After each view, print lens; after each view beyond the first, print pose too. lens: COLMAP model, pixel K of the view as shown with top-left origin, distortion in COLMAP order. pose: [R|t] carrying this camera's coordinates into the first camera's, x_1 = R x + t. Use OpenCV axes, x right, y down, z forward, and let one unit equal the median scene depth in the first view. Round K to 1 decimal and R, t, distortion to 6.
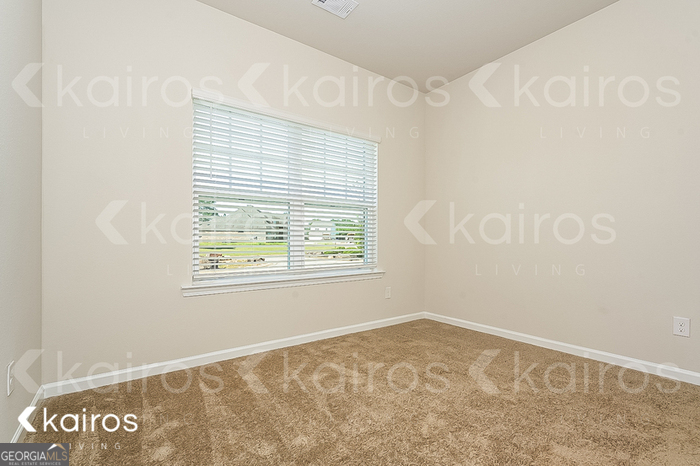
lens RADIAL K [[318.8, 0, 350.1], [0, 318.8, 236.0], [0, 0, 1]] dist [0.000118, 0.000282]
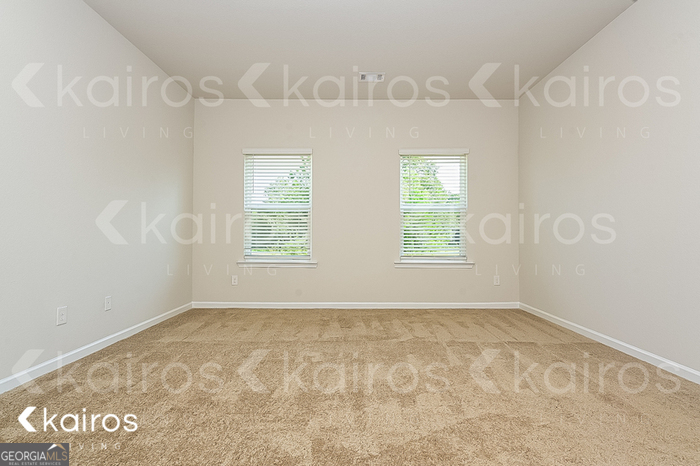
lens RADIAL K [[318.8, 0, 349.9], [0, 318.8, 232.2], [0, 0, 1]] dist [0.000118, 0.000282]
pose [[0.999996, -0.001580, -0.002524, 0.710579], [0.001559, 0.999966, -0.008128, -0.002691], [0.002536, 0.008124, 0.999964, 0.005657]]
